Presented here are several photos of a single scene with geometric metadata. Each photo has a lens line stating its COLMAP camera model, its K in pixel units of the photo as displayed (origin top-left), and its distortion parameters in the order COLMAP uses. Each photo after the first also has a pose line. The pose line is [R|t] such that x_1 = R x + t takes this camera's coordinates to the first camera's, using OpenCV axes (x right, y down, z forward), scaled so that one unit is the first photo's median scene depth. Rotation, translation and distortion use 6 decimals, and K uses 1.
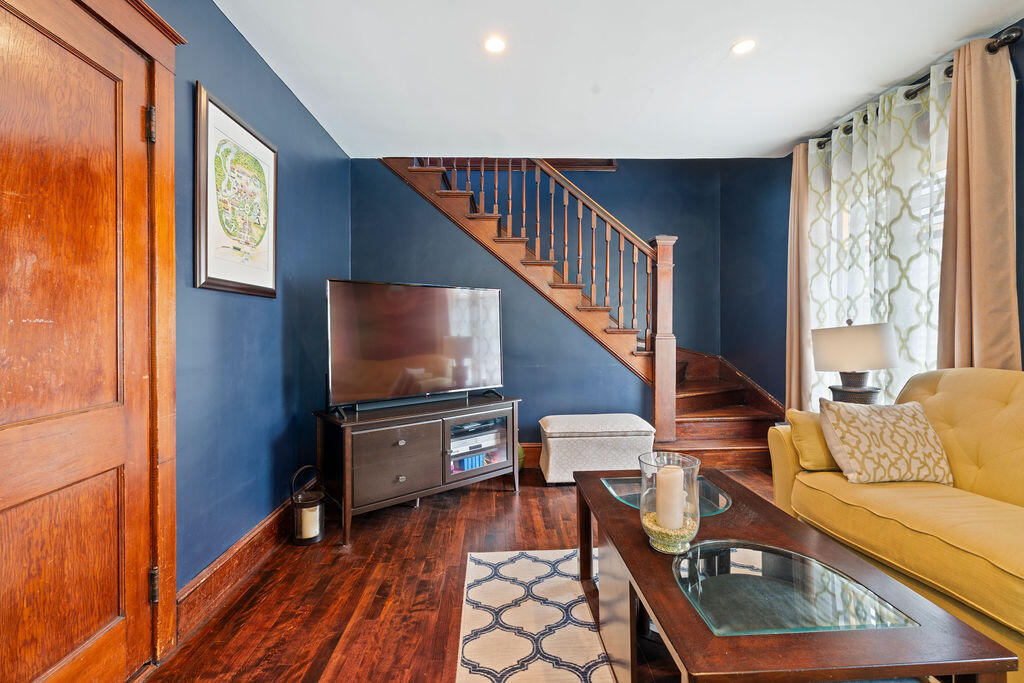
lens RADIAL K [[449.9, 0, 513.8], [0, 449.9, 326.2], [0, 0, 1]] dist [-0.002807, 0.000848]
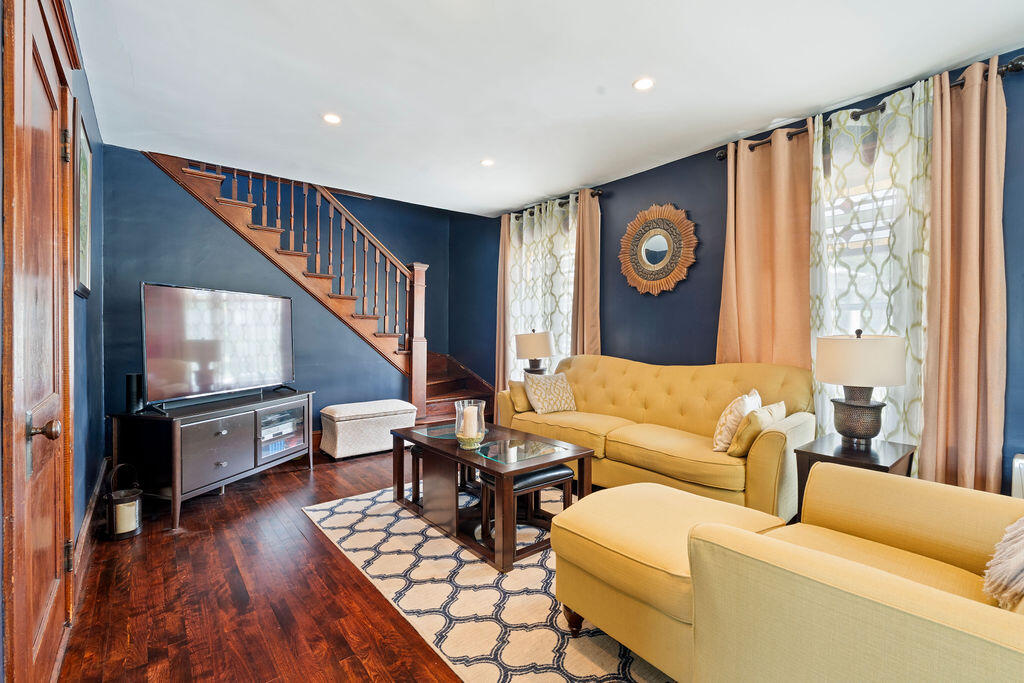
lens RADIAL K [[450.8, 0, 512.0], [0, 450.8, 331.6], [0, 0, 1]] dist [-0.003188, 0.000172]
pose [[0.803032, 0.011949, 0.595815, -0.291111], [-0.012513, 0.999917, -0.003189, 0.000641], [-0.595804, -0.004895, 0.803115, -0.283497]]
